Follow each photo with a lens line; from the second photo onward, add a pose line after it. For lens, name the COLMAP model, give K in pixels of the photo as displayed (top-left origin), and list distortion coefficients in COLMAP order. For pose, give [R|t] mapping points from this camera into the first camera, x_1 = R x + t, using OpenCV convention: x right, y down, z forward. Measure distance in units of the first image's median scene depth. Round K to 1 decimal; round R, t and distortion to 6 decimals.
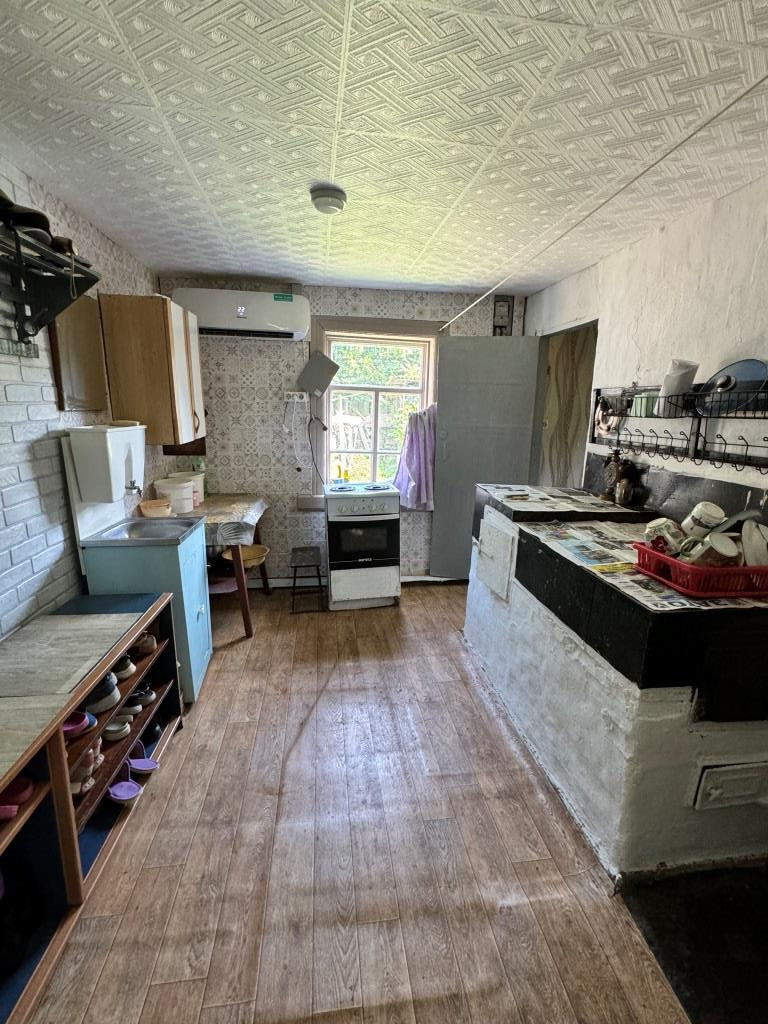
lens RADIAL K [[483.3, 0, 390.0], [0, 483.3, 512.4], [0, 0, 1]] dist [-0.001494, 0.000065]
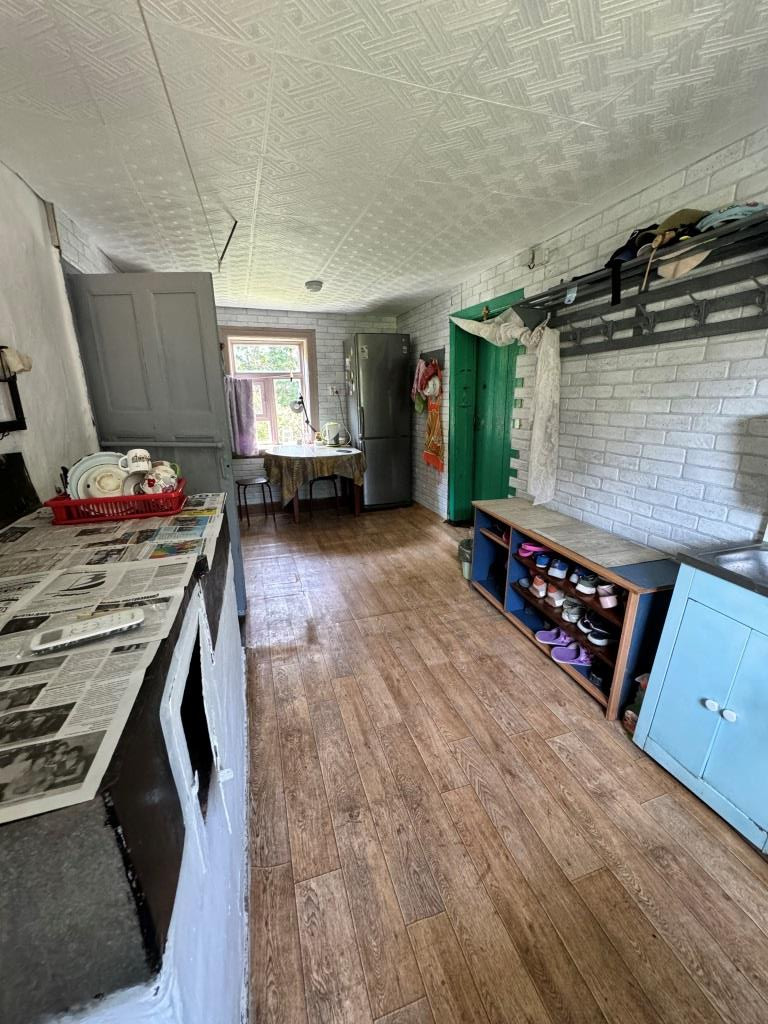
lens RADIAL K [[412.4, 0, 384.0], [0, 412.4, 512.0], [0, 0, 1]] dist [-0.001352, -0.000012]
pose [[-0.984476, 0.037933, -0.171371, 0.093886], [-0.047614, 0.882038, 0.468766, -0.199653], [0.168937, 0.469649, -0.866539, 1.016501]]
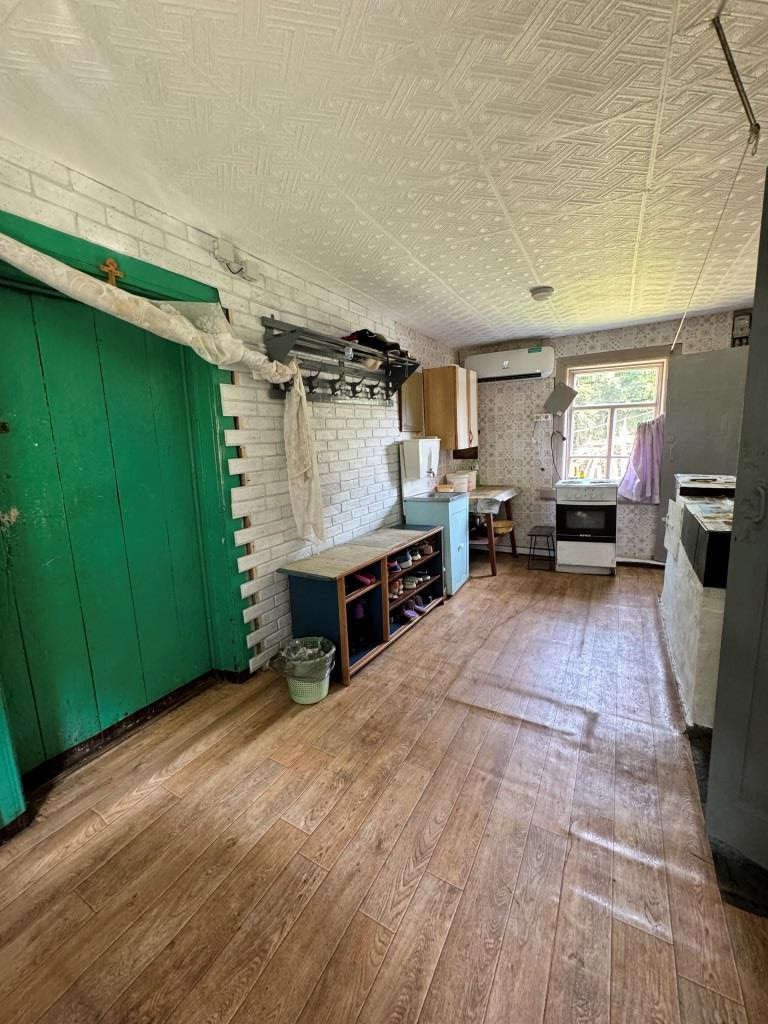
lens RADIAL K [[412.4, 0, 384.0], [0, 412.4, 512.0], [0, 0, 1]] dist [-0.001352, -0.000012]
pose [[0.792199, 0.053658, -0.607899, 0.213579], [-0.075475, 0.997094, -0.010345, 0.096439], [0.605578, 0.054076, 0.793947, -0.254383]]
